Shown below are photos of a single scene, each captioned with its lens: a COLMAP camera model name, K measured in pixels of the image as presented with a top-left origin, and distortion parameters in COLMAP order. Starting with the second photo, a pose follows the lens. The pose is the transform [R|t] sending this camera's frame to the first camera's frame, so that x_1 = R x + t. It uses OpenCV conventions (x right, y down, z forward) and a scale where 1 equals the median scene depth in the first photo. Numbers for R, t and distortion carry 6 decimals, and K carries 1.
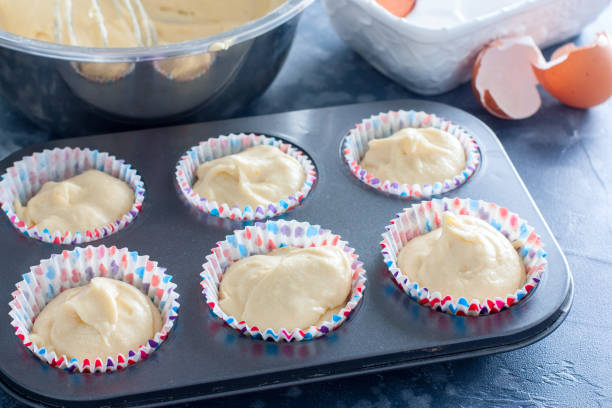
lens RADIAL K [[1503.6, 0, 306.0], [0, 1503.6, 204.0], [0, 0, 1]] dist [-0.145269, -0.004818]
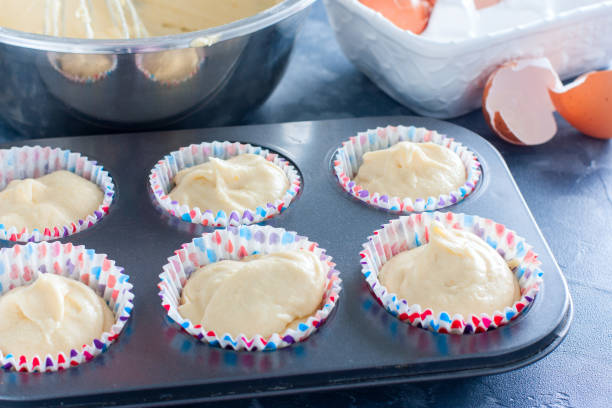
lens RADIAL K [[1503.6, 0, 306.0], [0, 1503.6, 204.0], [0, 0, 1]] dist [-0.145269, -0.004818]
pose [[0.997985, 0.040419, -0.048904, 0.057502], [-0.043855, 0.996486, -0.071356, 0.060238], [0.045848, 0.073357, 0.996251, 0.083228]]
